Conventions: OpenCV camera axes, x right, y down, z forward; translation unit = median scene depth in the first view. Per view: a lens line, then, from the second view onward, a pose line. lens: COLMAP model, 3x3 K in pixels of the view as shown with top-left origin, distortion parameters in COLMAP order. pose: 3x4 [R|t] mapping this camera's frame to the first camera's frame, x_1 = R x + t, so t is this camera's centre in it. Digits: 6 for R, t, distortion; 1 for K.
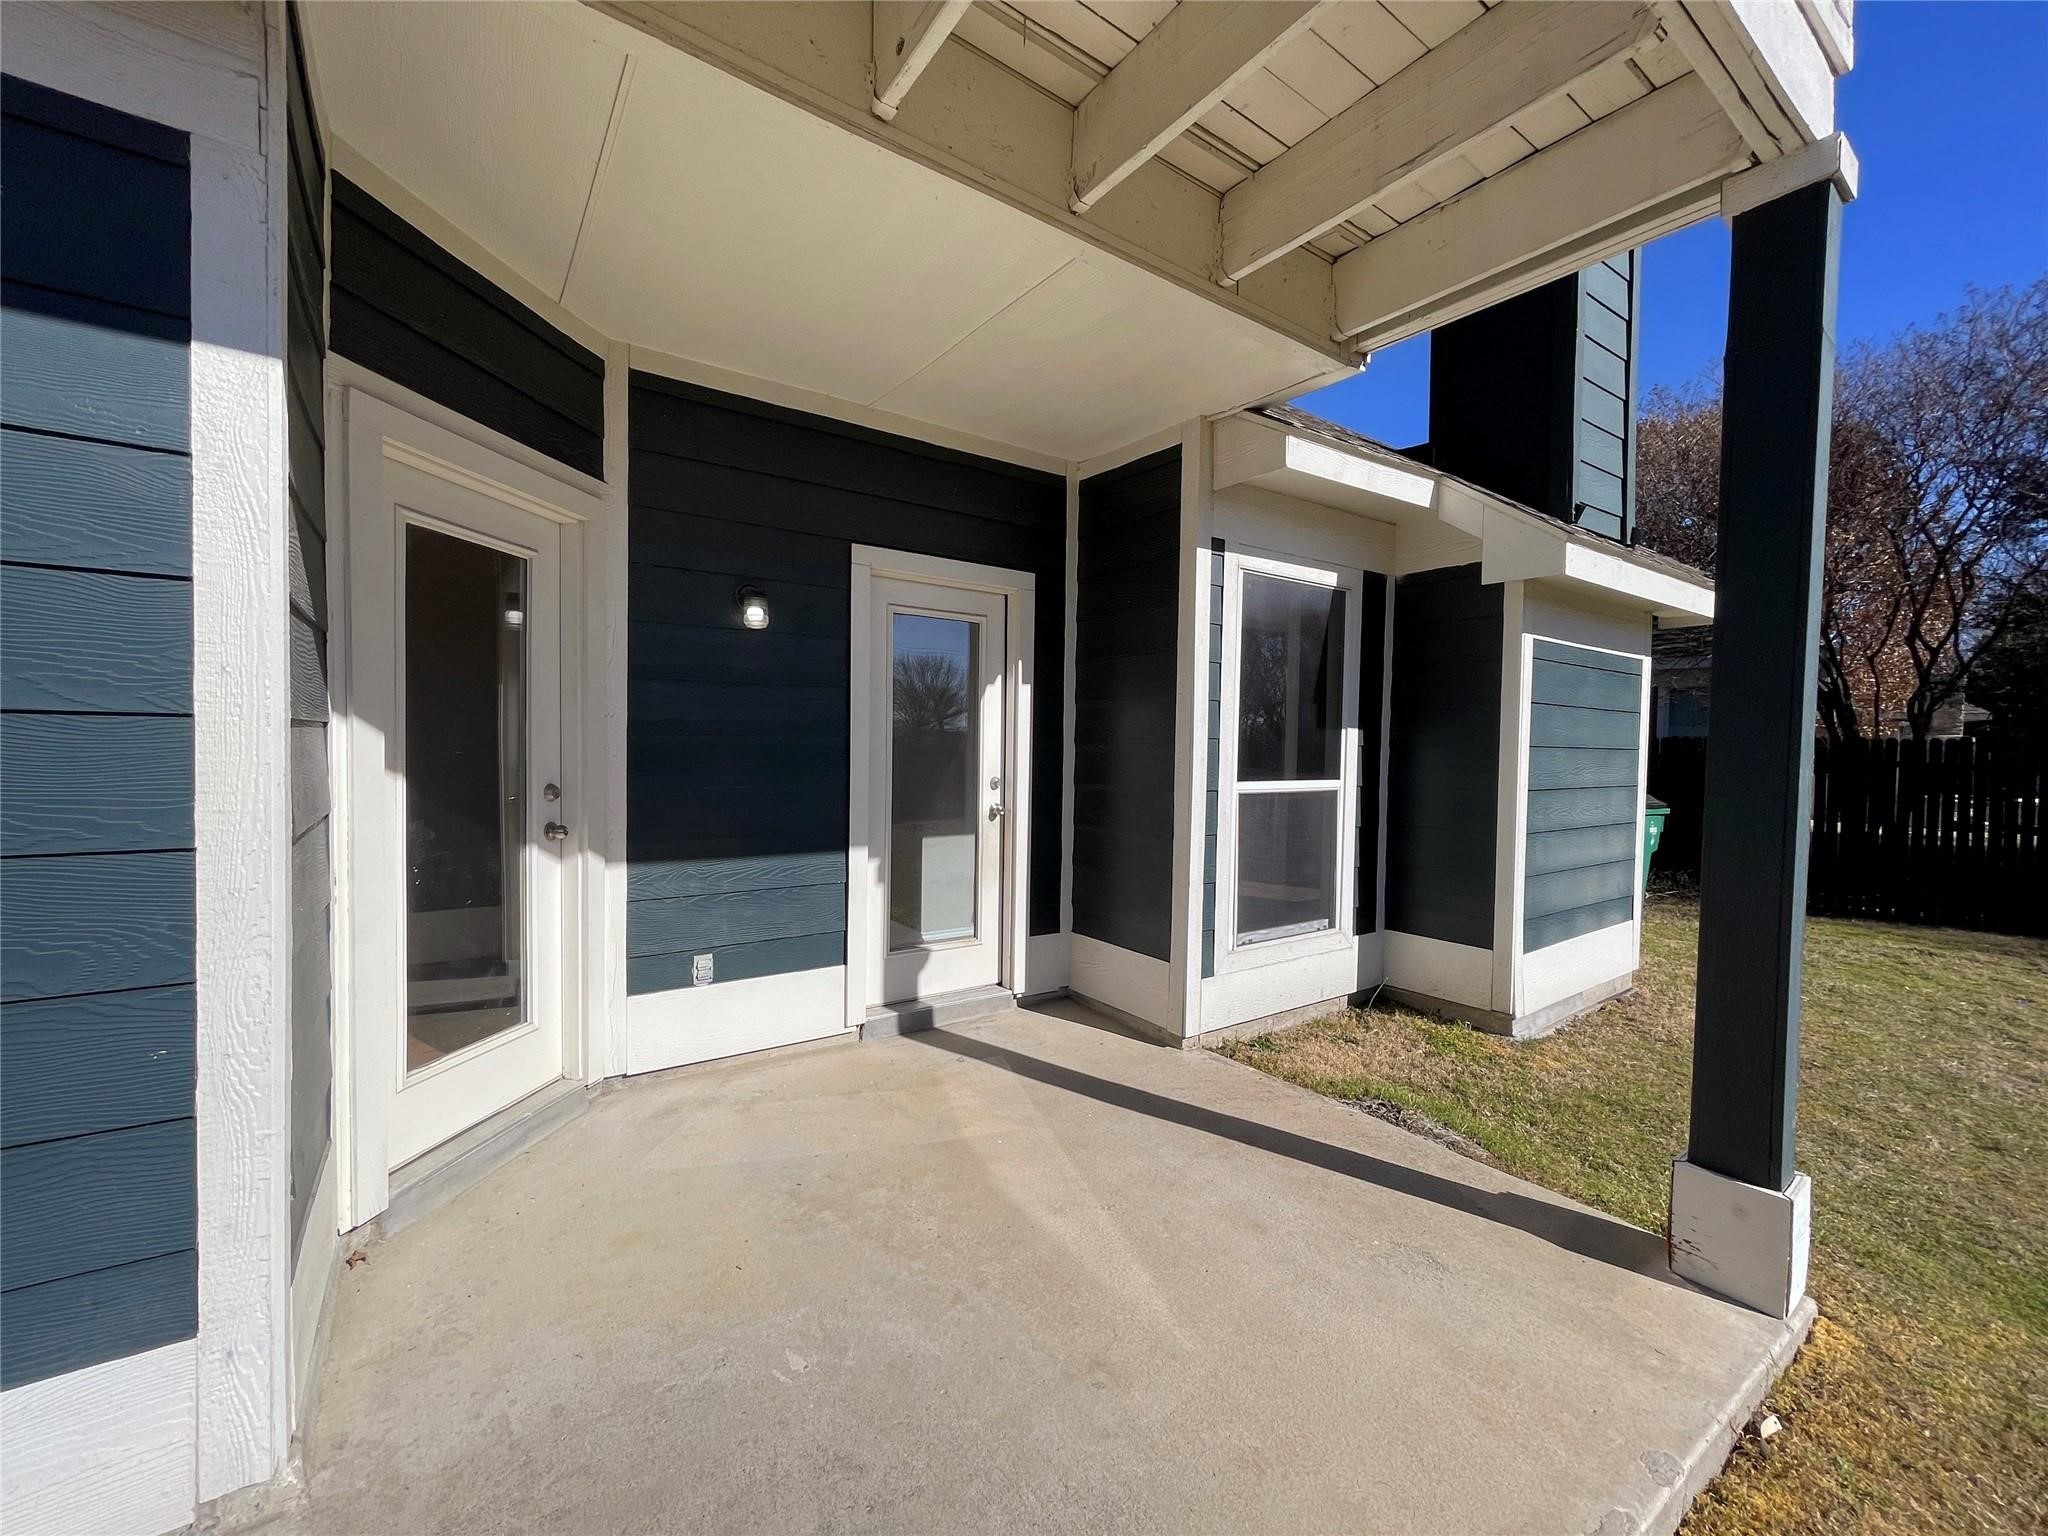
lens RADIAL K [[824.0, 0, 1027.9], [0, 824.0, 761.3], [0, 0, 1]] dist [0.001598, 0.000030]
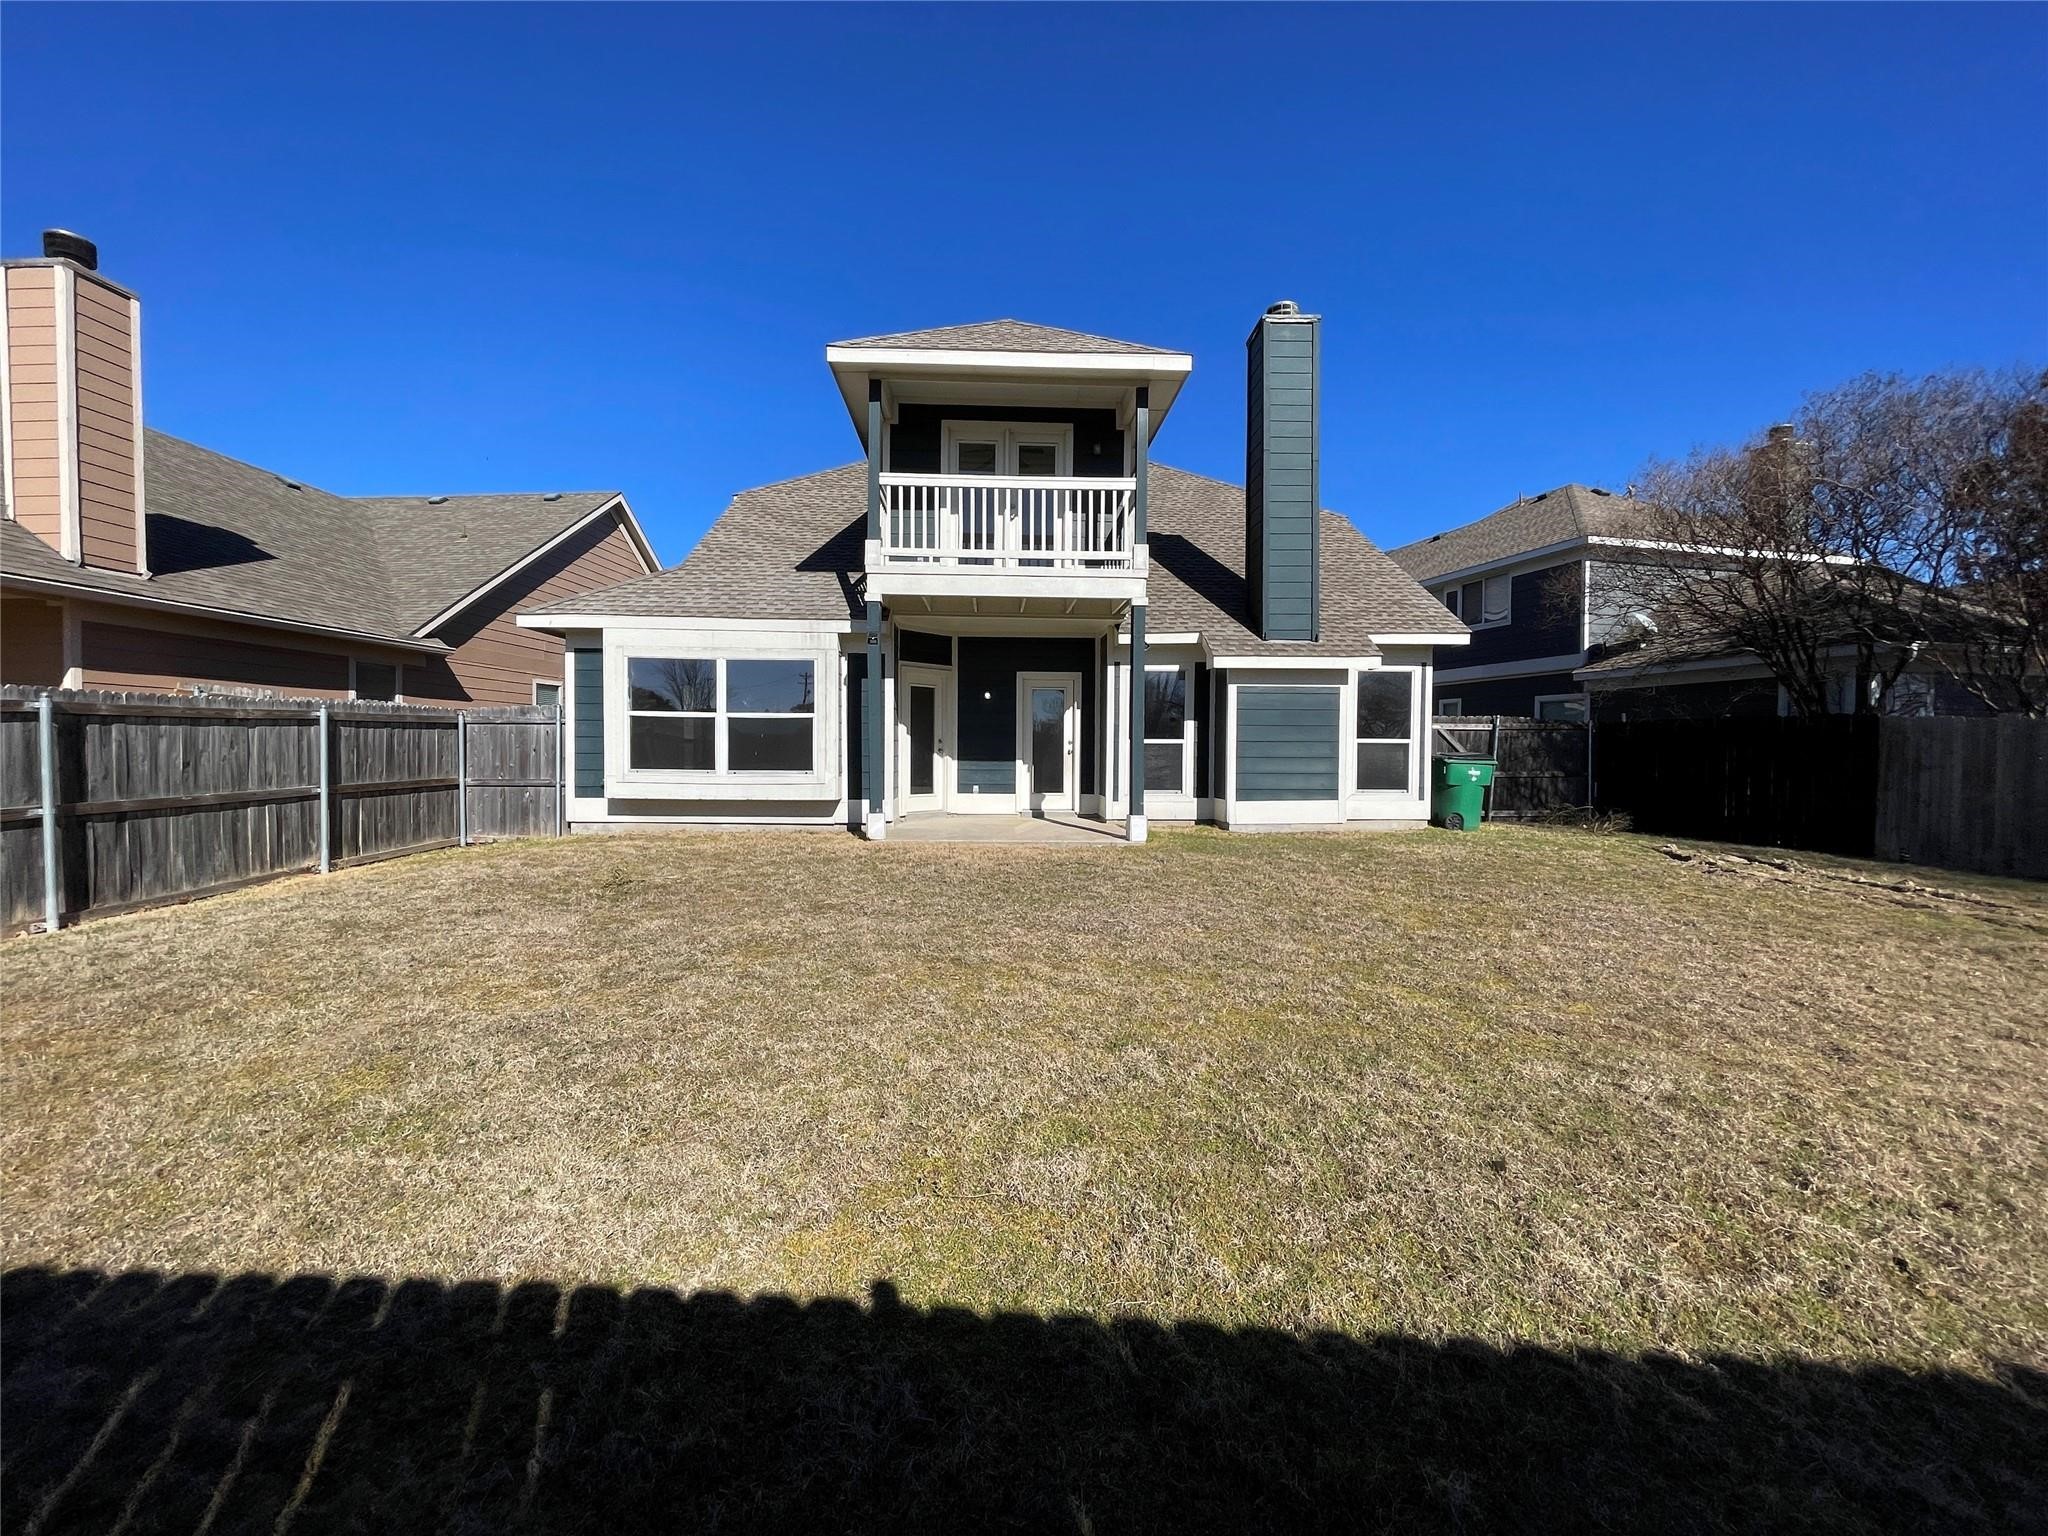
lens RADIAL K [[824.0, 0, 1022.9], [0, 824.0, 762.8], [0, 0, 1]] dist [0.001598, 0.000030]
pose [[0.842027, -0.002647, -0.539429, 1.710024], [-0.000104, 0.999987, -0.005068, 0.138390], [0.539436, 0.004323, 0.842016, -1.936169]]
